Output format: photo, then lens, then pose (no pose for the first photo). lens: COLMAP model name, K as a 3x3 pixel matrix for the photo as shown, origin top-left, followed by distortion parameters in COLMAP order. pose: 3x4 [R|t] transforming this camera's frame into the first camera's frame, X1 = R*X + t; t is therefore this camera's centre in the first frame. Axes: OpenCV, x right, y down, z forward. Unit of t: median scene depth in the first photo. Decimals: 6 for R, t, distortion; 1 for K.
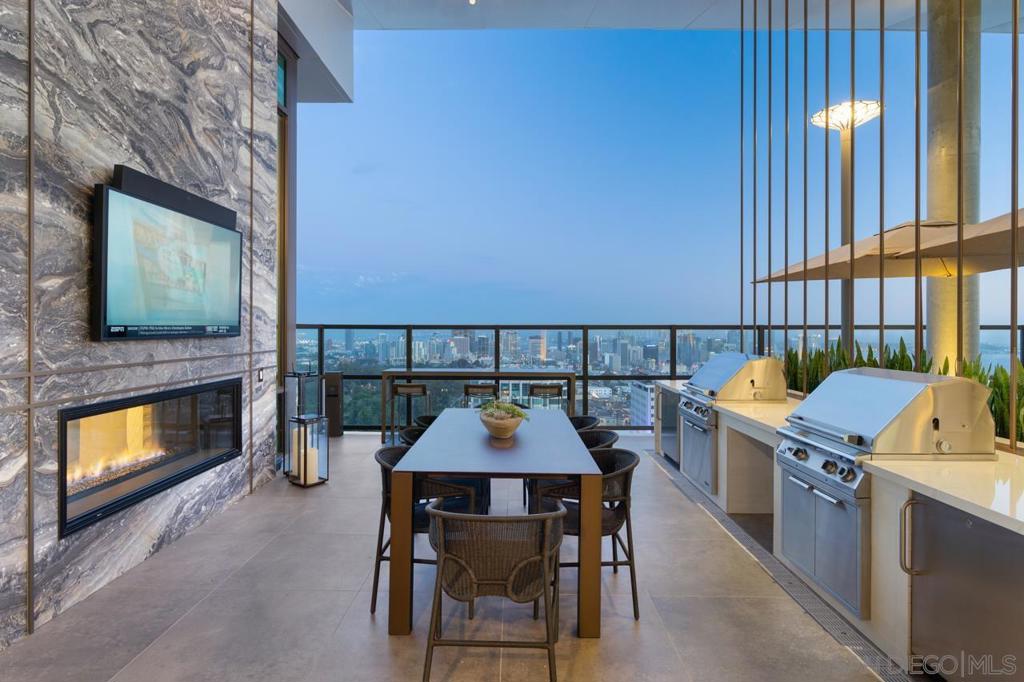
lens RADIAL K [[538.1, 0, 514.4], [0, 538.1, 324.6], [0, 0, 1]] dist [-0.002429, -0.000482]
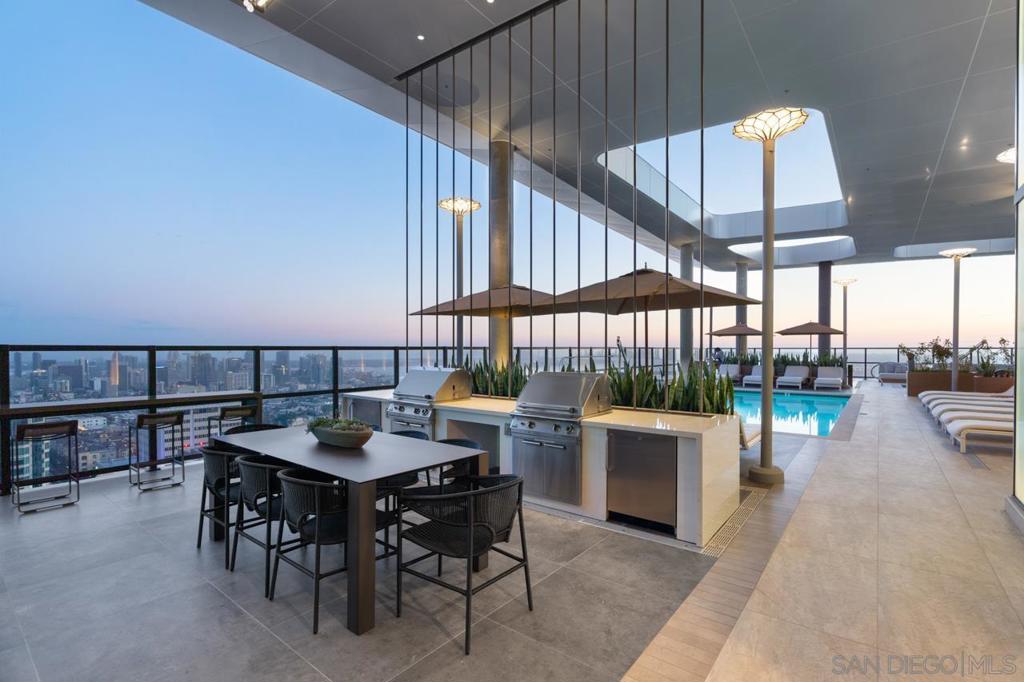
lens RADIAL K [[472.9, 0, 512.0], [0, 472.9, 341.0], [0, 0, 1]] dist [-0.000252, 0.000057]
pose [[0.628930, 0.012708, 0.777358, -0.307694], [-0.005183, 0.999913, -0.012154, 0.000507], [-0.777445, 0.003615, 0.628941, 0.059527]]
